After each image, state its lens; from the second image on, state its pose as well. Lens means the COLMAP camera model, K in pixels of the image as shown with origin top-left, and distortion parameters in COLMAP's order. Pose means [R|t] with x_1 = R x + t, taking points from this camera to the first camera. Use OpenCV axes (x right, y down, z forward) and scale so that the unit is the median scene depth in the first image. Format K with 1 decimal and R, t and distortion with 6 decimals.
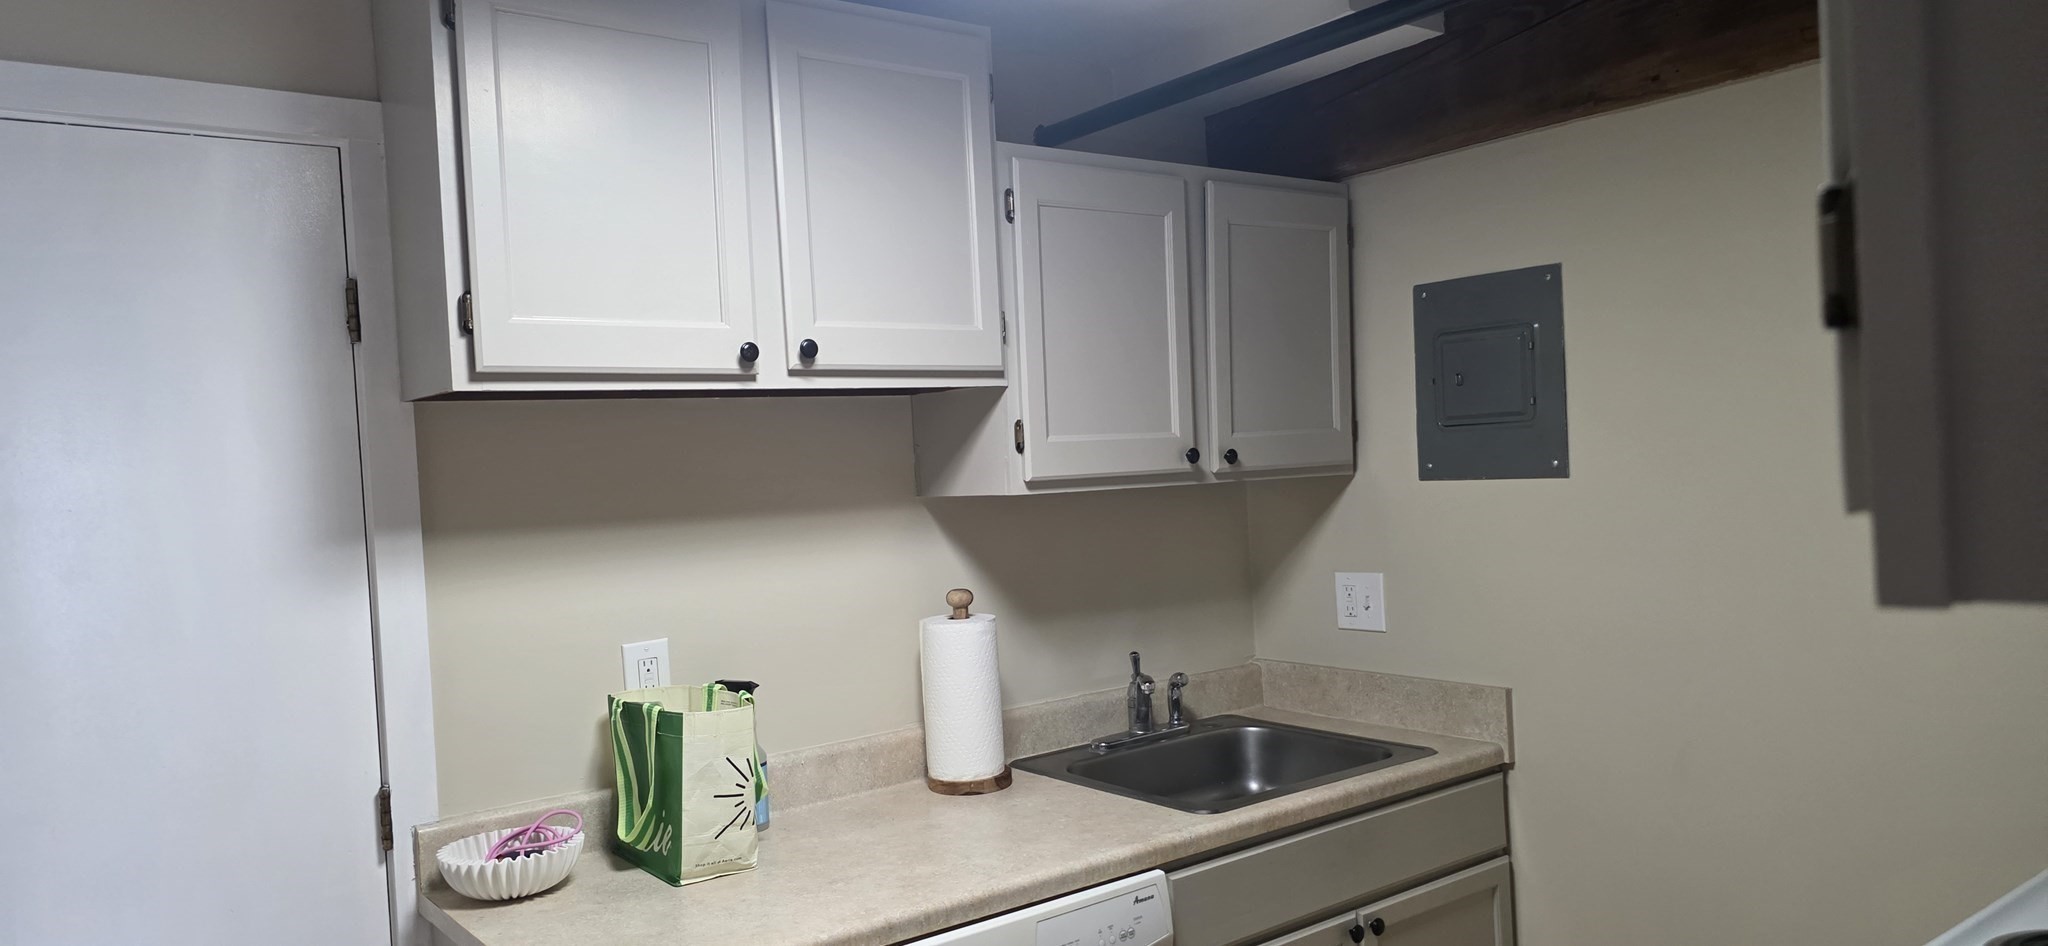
lens RADIAL K [[1259.5, 0, 1024.0], [0, 1259.5, 473.0], [0, 0, 1]] dist [0.105894, -0.127042]
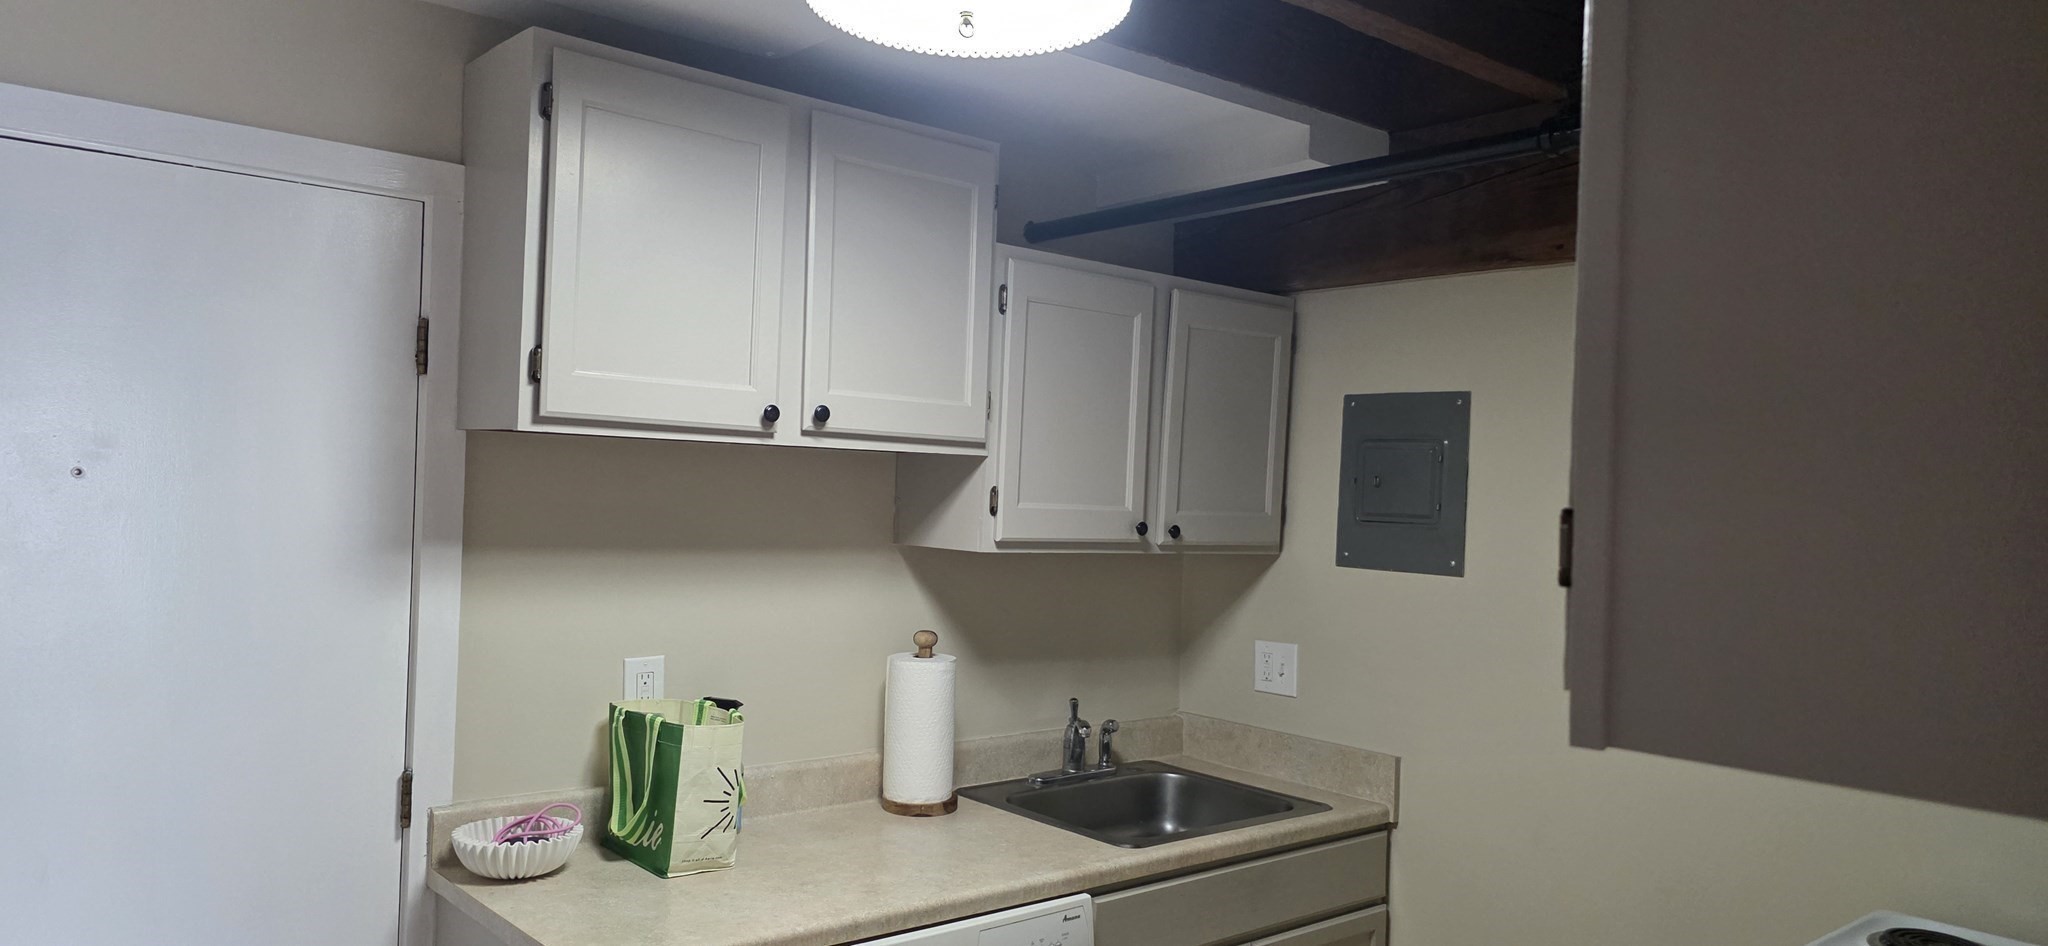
lens RADIAL K [[1259.5, 0, 1024.0], [0, 1259.5, 473.0], [0, 0, 1]] dist [0.105894, -0.127042]
pose [[0.994574, 0.088189, 0.055179, -0.042234], [-0.086916, 0.995900, -0.025059, -0.029132], [-0.057163, 0.020127, 0.998162, -0.135556]]
